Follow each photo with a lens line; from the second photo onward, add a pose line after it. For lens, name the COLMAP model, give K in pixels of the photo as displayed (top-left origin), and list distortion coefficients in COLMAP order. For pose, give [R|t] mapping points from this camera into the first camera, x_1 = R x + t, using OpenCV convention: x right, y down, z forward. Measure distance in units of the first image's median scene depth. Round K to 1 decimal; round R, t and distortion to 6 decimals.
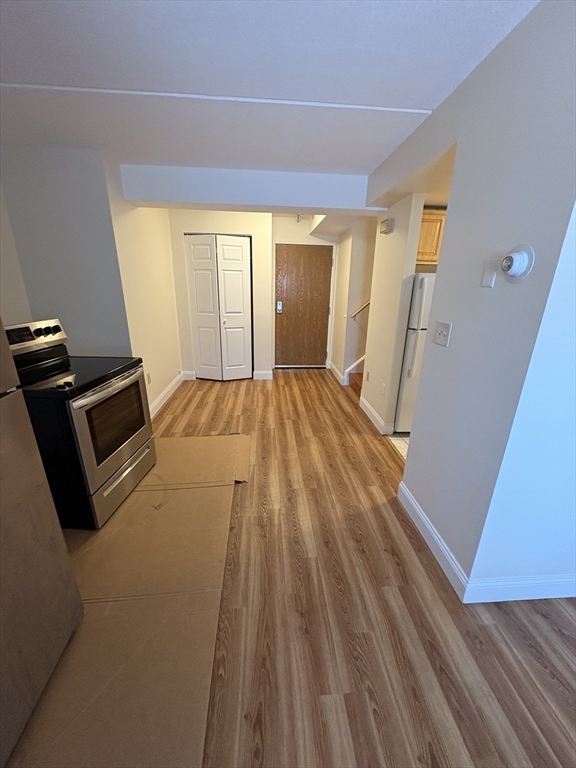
lens RADIAL K [[304.0, 0, 288.1], [0, 304.0, 382.4], [0, 0, 1]] dist [-0.000846, 0.001102]
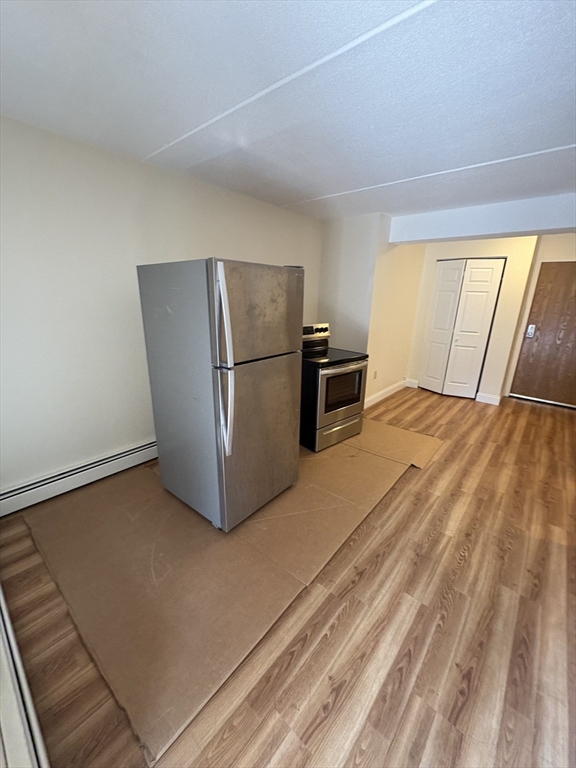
lens RADIAL K [[304.0, 0, 290.1], [0, 304.0, 386.2], [0, 0, 1]] dist [-0.000846, 0.001102]
pose [[0.704447, 0.207418, -0.678772, 0.213291], [-0.236556, 0.970279, 0.050992, 0.065189], [0.669175, 0.124646, 0.732576, -0.224093]]
